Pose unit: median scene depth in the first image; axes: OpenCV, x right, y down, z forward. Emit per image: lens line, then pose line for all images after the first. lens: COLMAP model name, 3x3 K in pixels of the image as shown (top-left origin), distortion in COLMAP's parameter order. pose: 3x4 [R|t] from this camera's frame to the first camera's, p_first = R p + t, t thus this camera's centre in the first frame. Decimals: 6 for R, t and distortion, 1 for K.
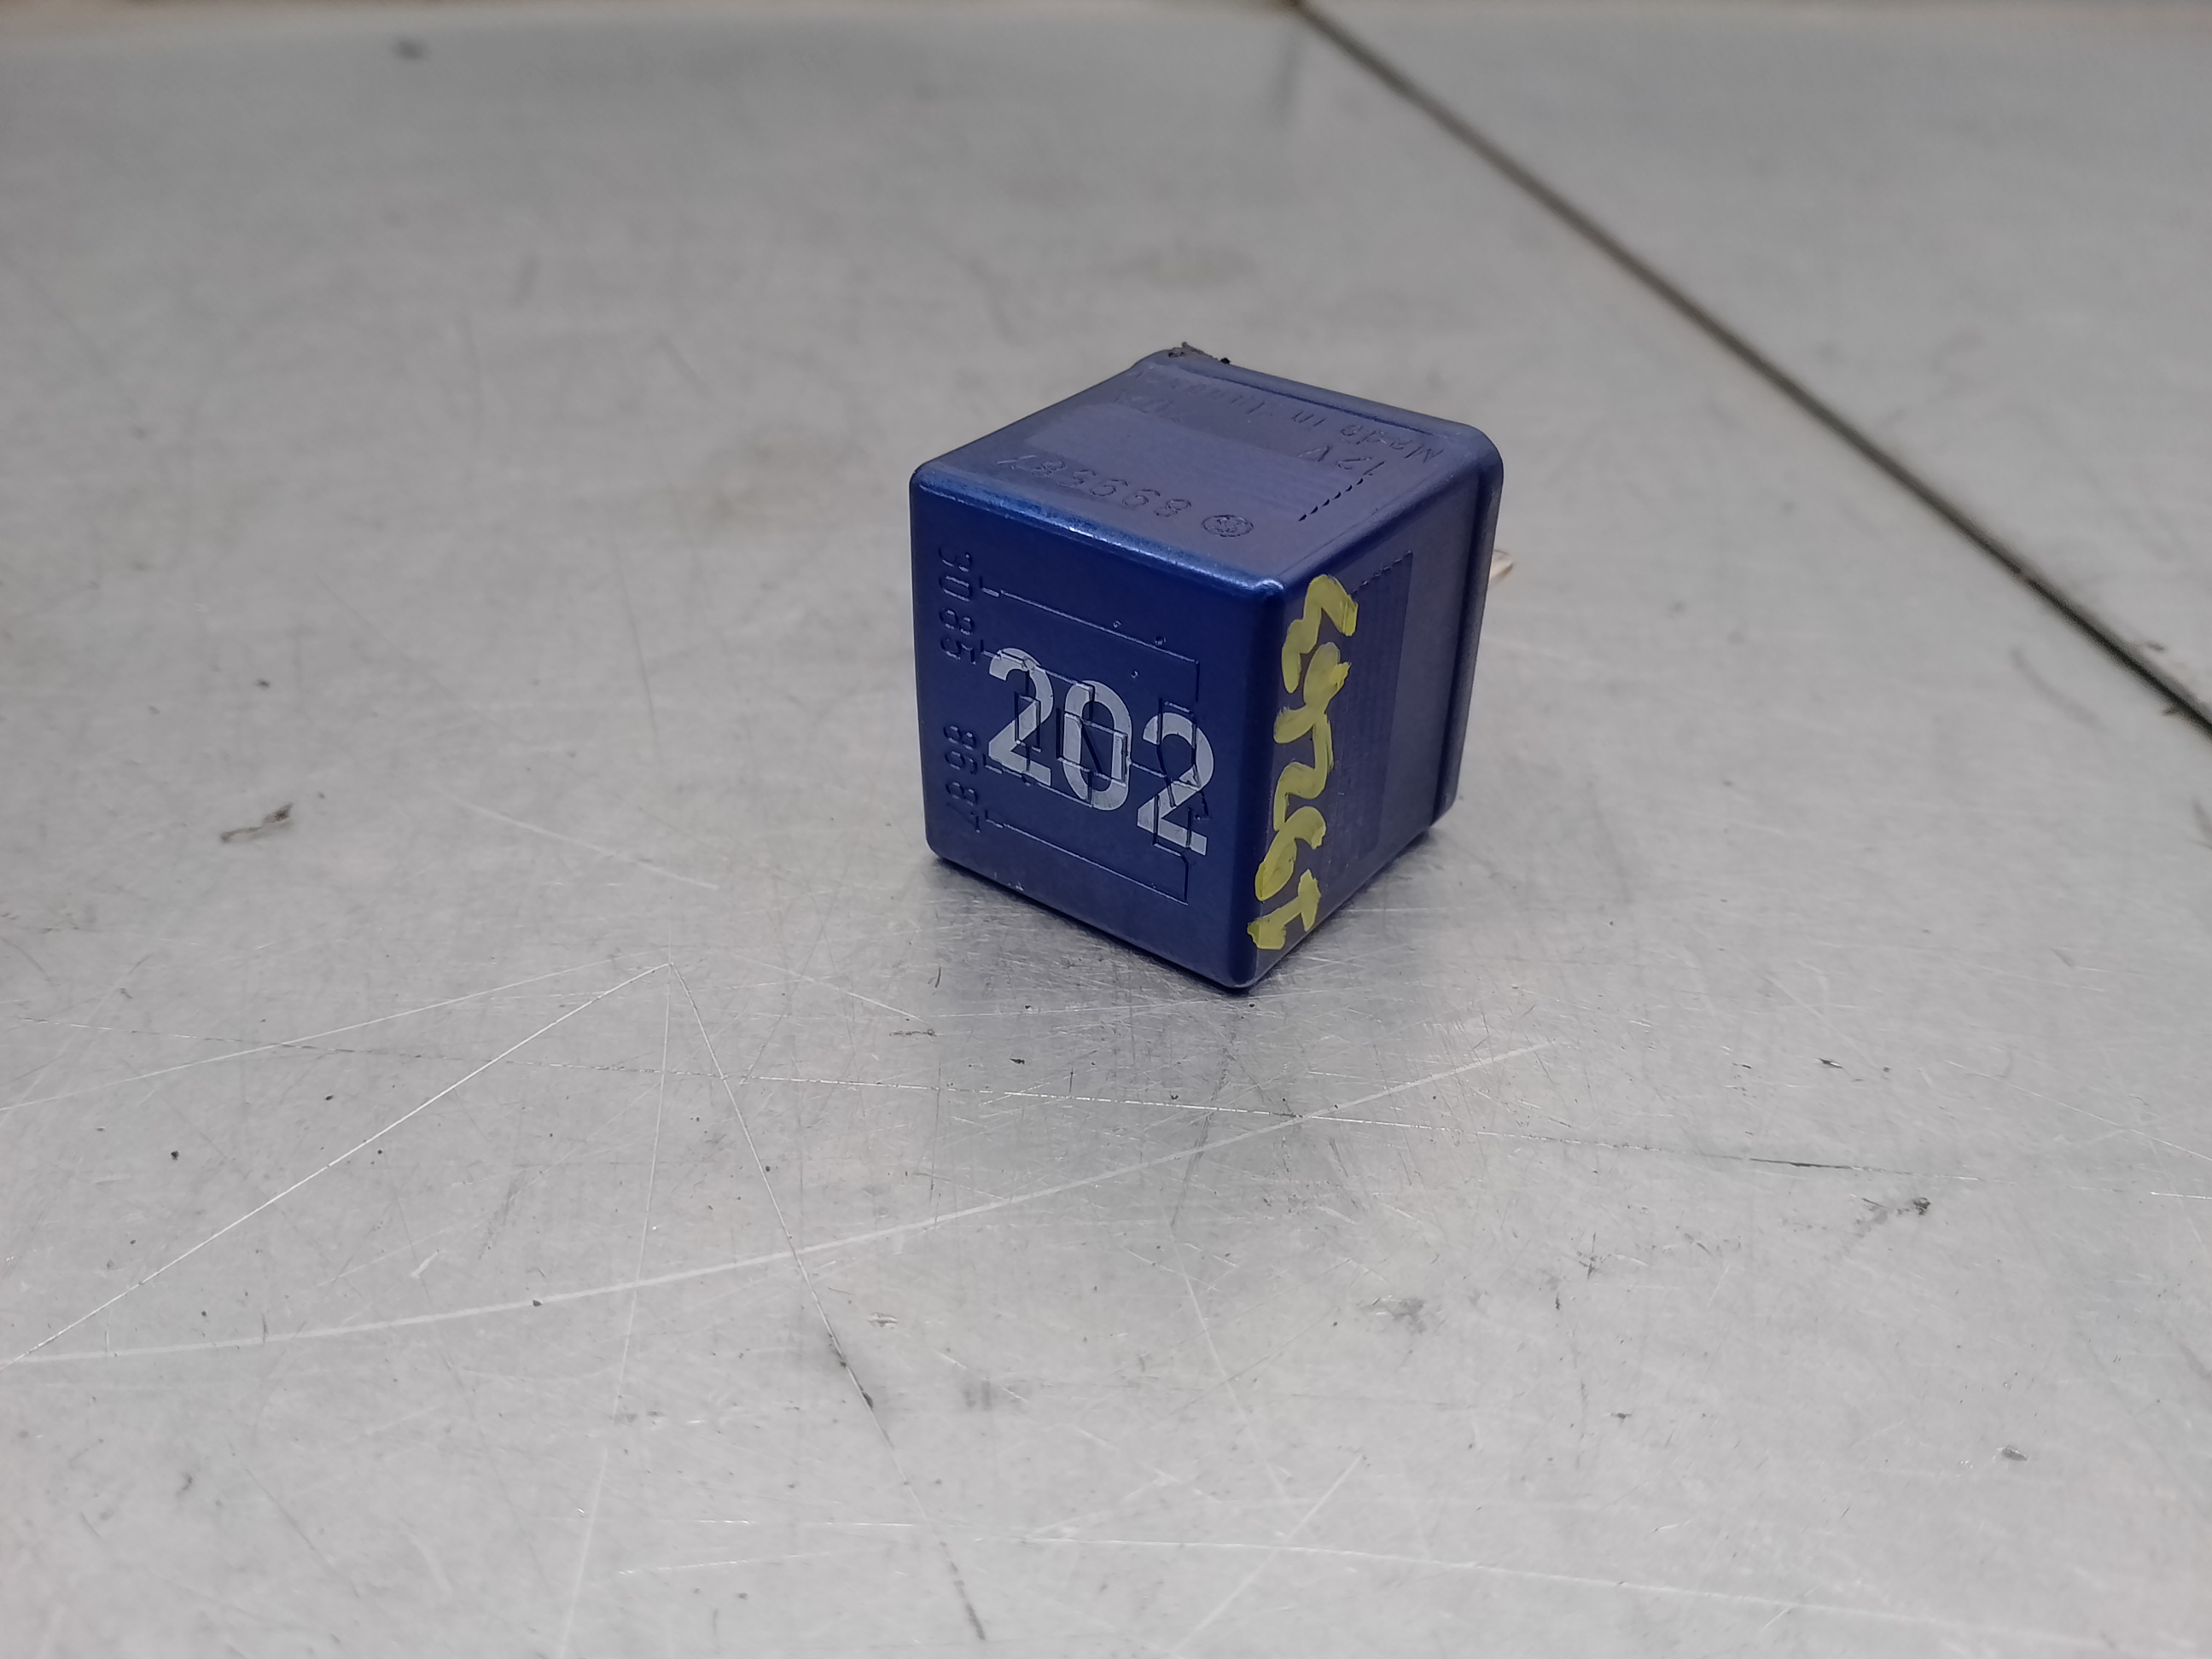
lens RADIAL K [[1831.6, 0, 1106.0], [0, 1831.6, 829.5], [0, 0, 1]] dist [0.039261, -0.173427]
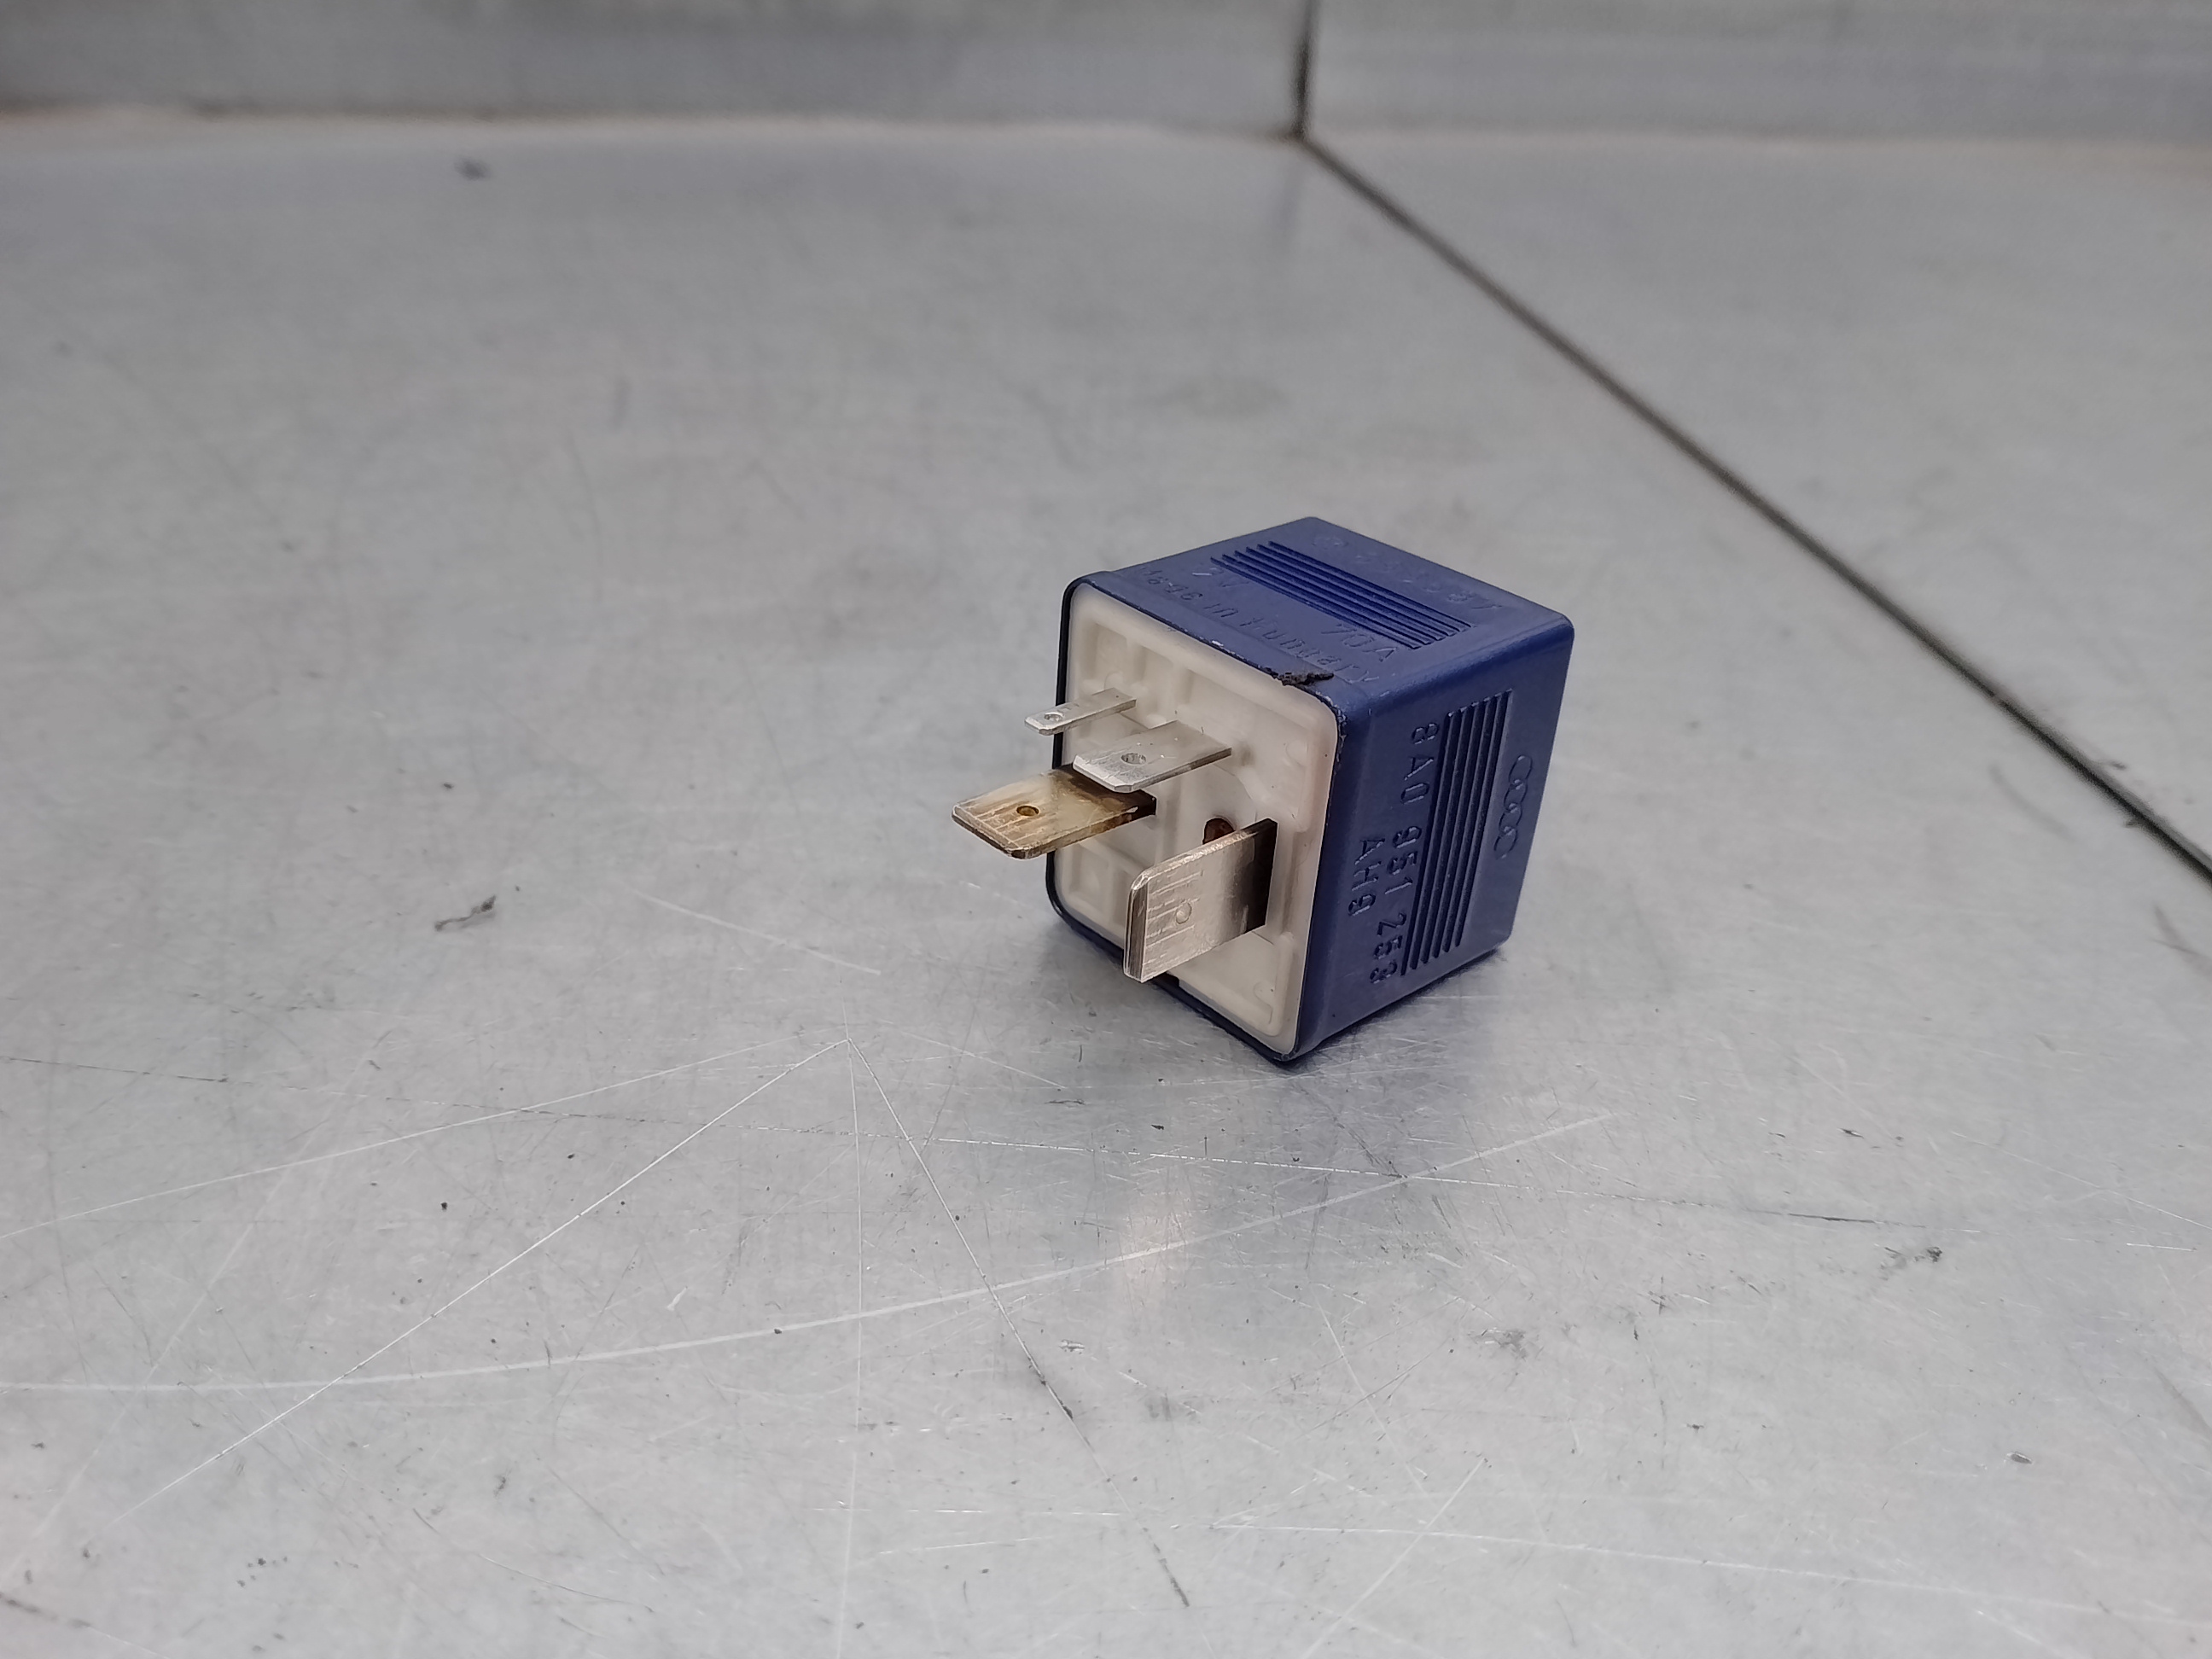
lens RADIAL K [[1812.6, 0, 1110.1], [0, 1812.6, 839.9], [0, 0, 1]] dist [0.042335, -0.173136]
pose [[0.999707, 0.008746, 0.022566, -0.110970], [-0.007955, 0.999360, -0.034890, -0.015573], [-0.022856, 0.034700, 0.999136, -0.158305]]
